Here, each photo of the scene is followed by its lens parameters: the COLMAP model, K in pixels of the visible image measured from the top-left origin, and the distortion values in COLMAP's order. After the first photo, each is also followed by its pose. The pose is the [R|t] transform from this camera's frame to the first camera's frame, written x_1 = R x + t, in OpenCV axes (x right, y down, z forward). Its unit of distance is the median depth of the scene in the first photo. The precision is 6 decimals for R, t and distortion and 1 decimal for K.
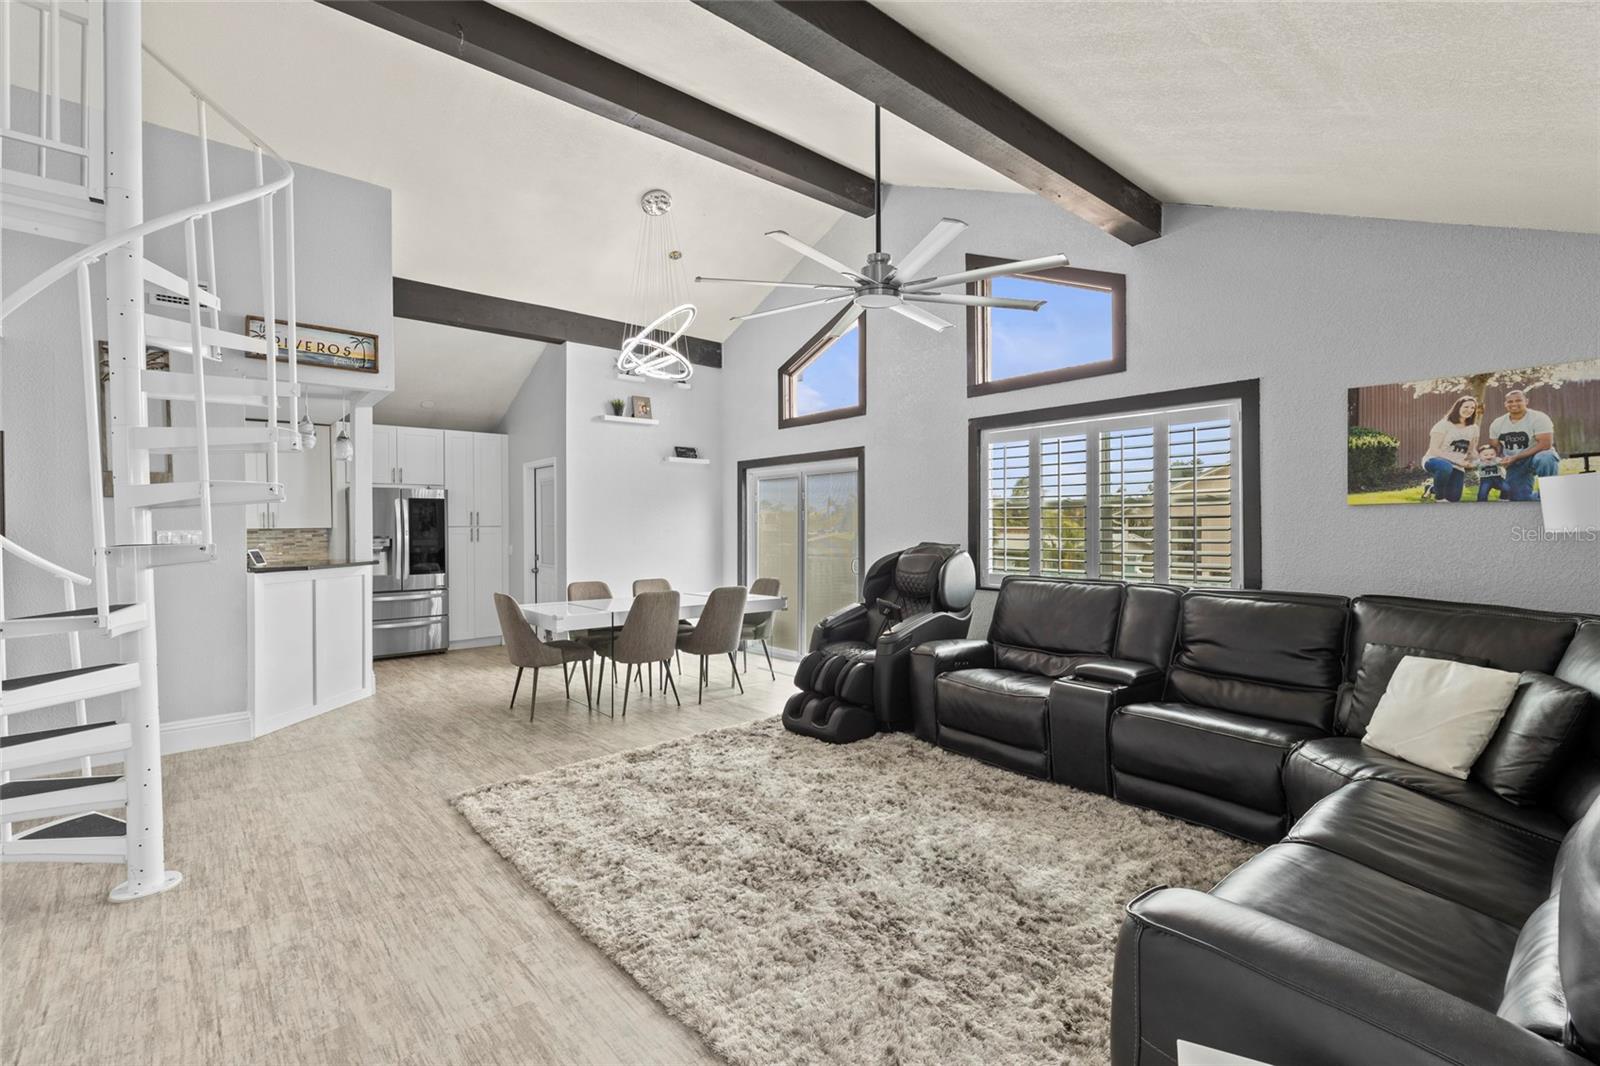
lens RADIAL K [[719.1, 0, 804.1], [0, 719.1, 530.6], [0, 0, 1]] dist [0.002692, 0.001463]
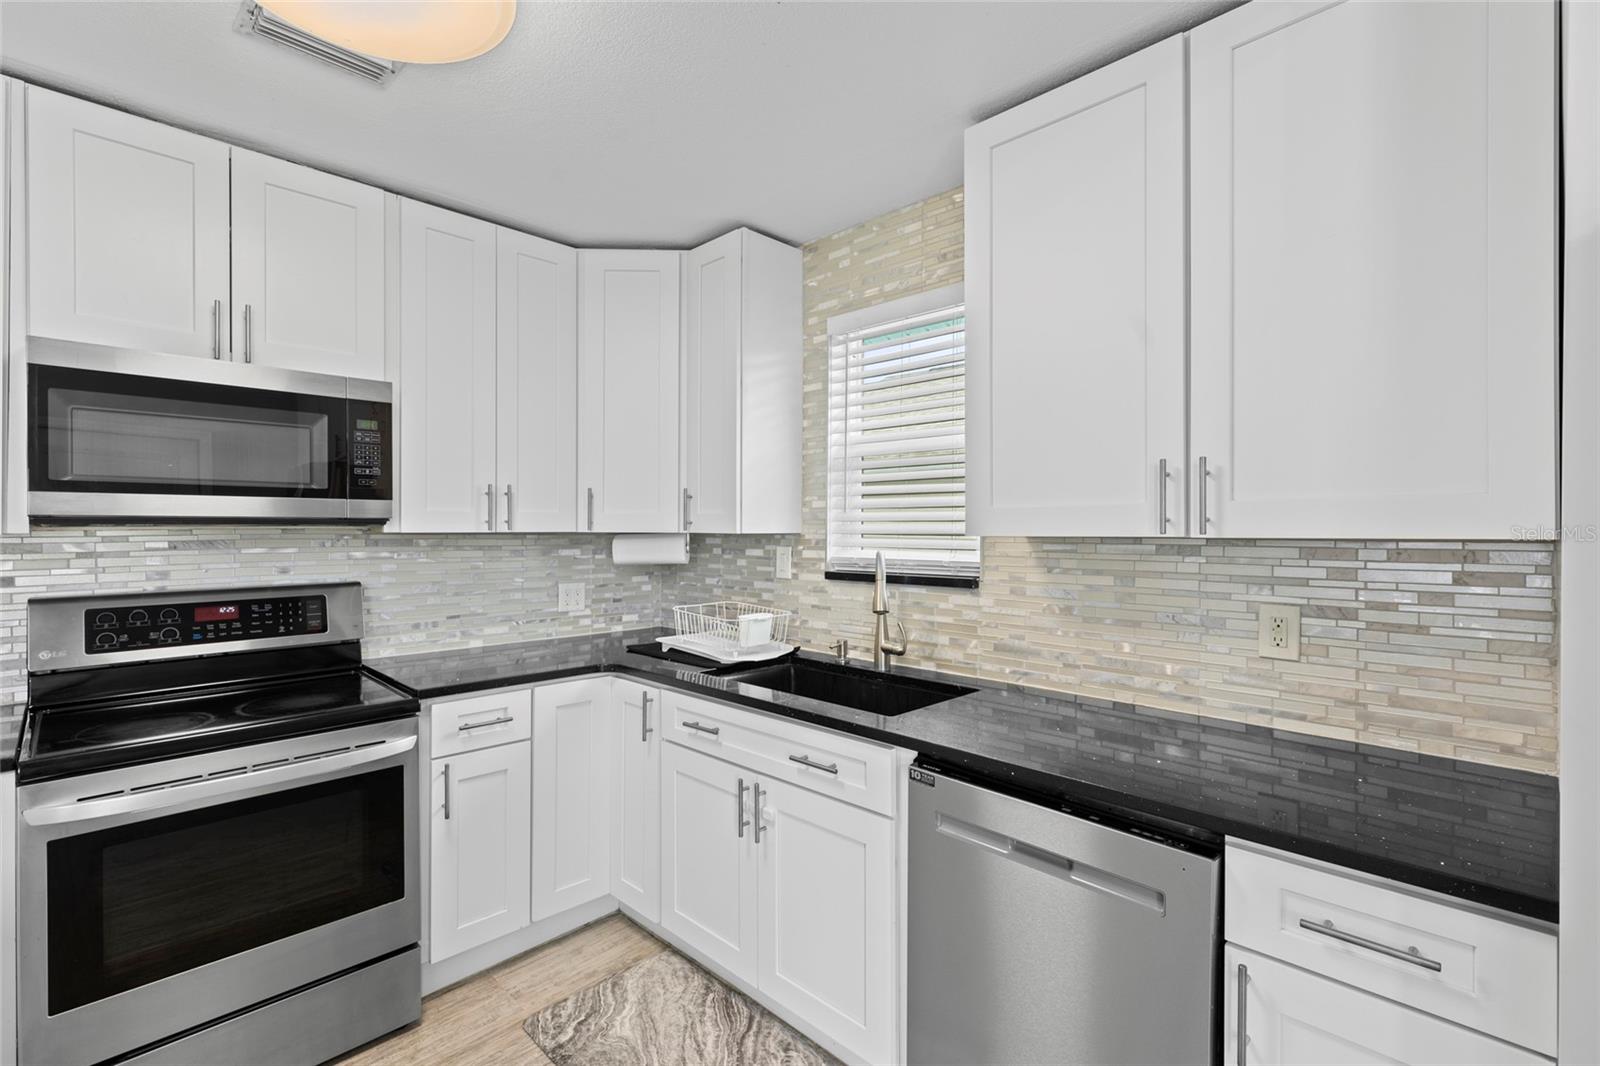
lens RADIAL K [[719.1, 0, 800.0], [0, 719.1, 530.7], [0, 0, 1]] dist [0.002692, 0.001463]
pose [[0.075570, 0.011650, -0.997072, -0.937105], [-0.018242, 0.999781, 0.010299, -0.007805], [0.996974, 0.017410, 0.075766, 1.502866]]
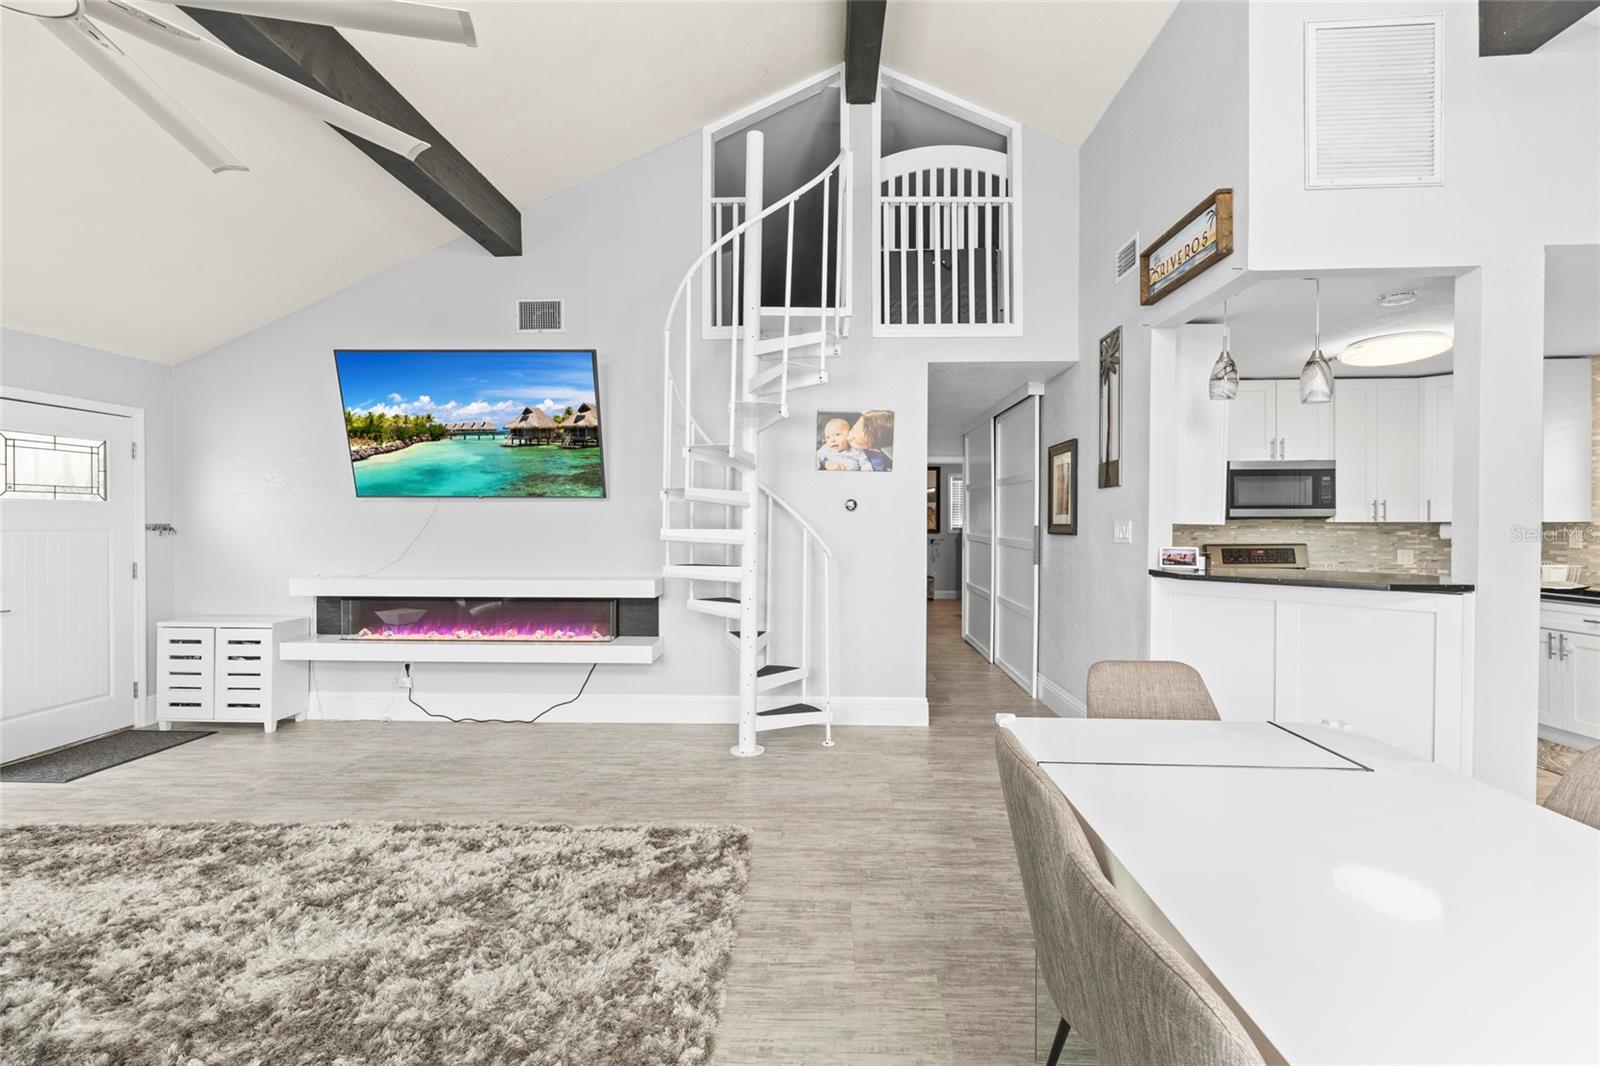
lens RADIAL K [[719.1, 0, 788.7], [0, 719.1, 523.6], [0, 0, 1]] dist [0.002692, 0.001463]
pose [[-0.689160, 0.008729, -0.724557, 0.088217], [-0.003935, 0.999868, 0.015788, -0.009306], [0.724599, 0.013732, -0.689034, 1.424065]]
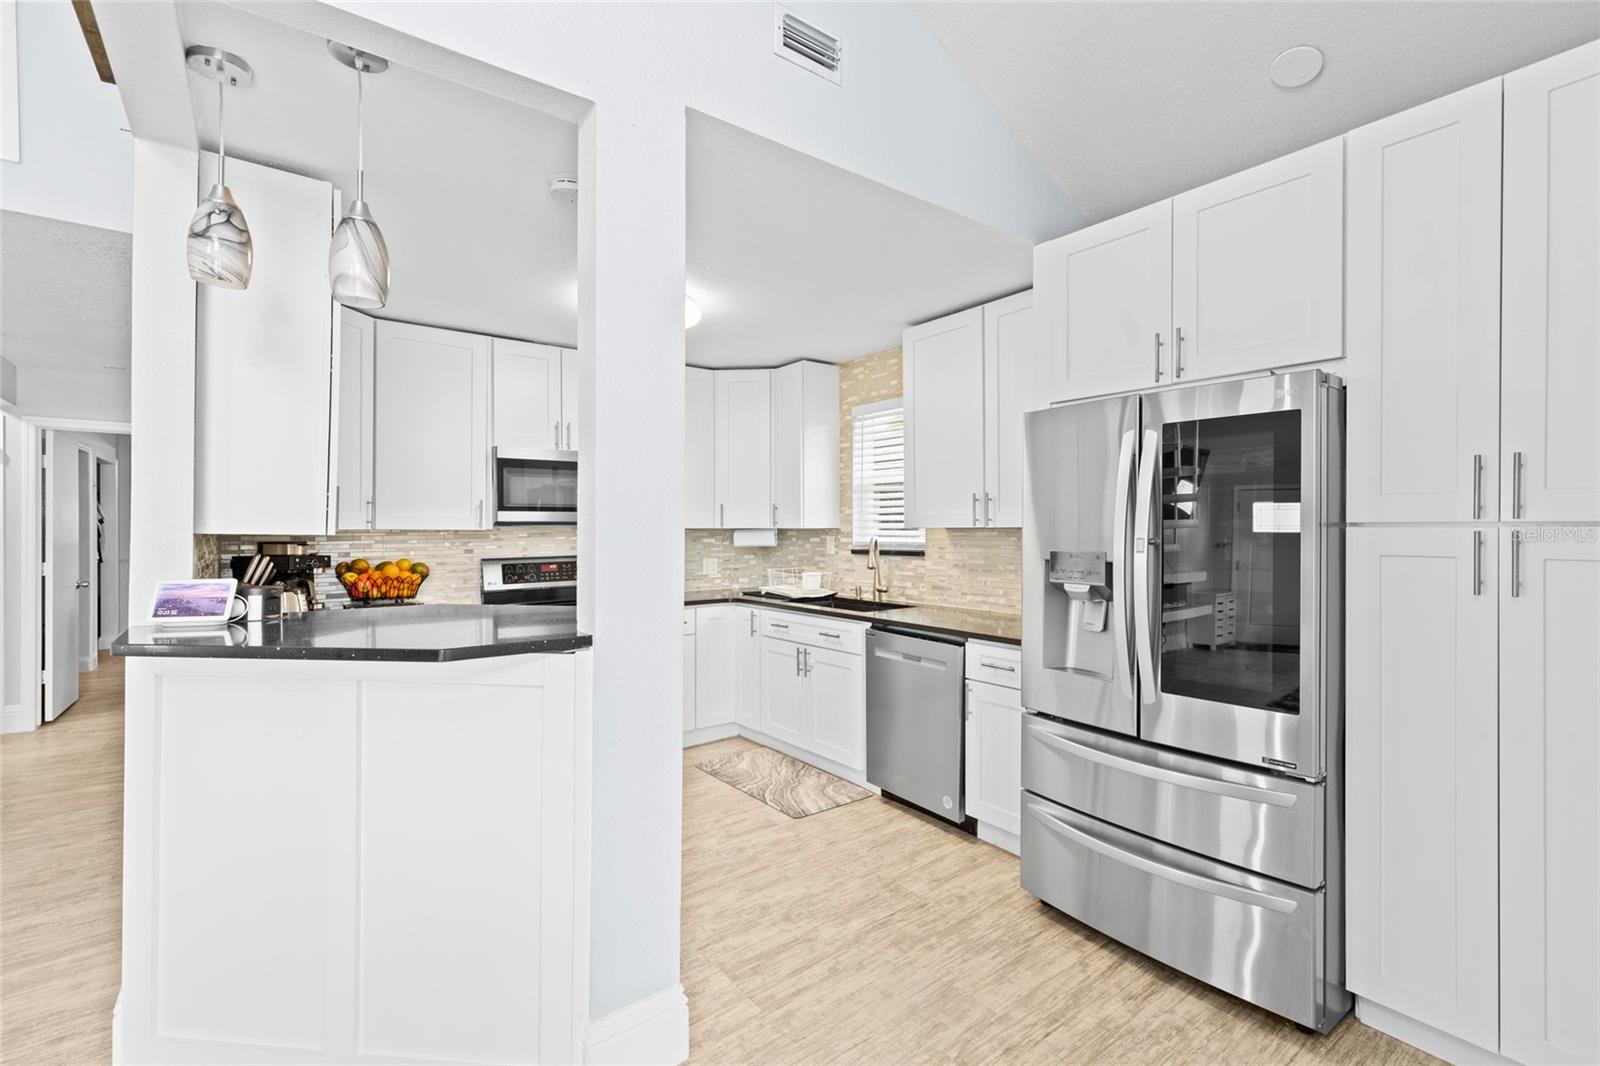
lens RADIAL K [[719.1, 0, 806.3], [0, 719.1, 527.0], [0, 0, 1]] dist [0.002692, 0.001463]
pose [[-0.062287, 0.006719, -0.998036, -0.455567], [-0.010881, 0.999913, 0.007411, -0.008558], [0.997999, 0.011321, -0.062209, 1.570656]]
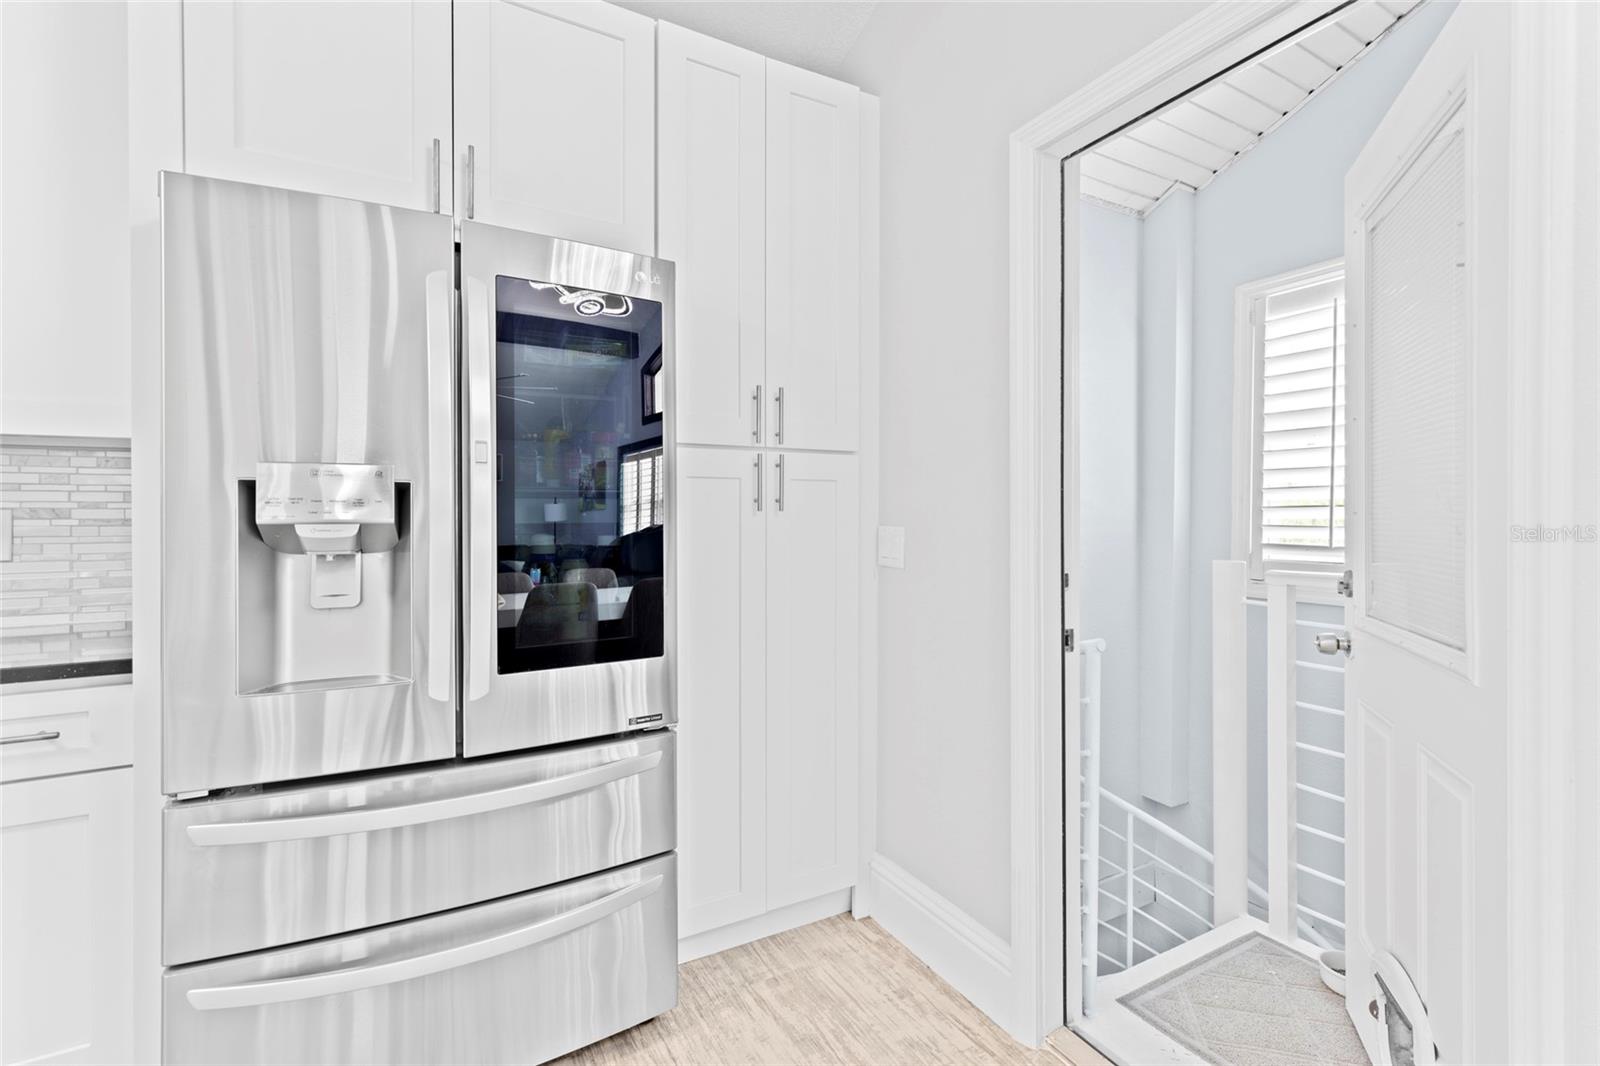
lens RADIAL K [[719.1, 0, 801.3], [0, 719.1, 518.0], [0, 0, 1]] dist [0.002692, 0.001463]
pose [[0.979198, 0.006580, -0.202799, -0.771272], [-0.007856, 0.999954, -0.005485, 0.035734], [0.202753, 0.006964, 0.979205, 1.485374]]
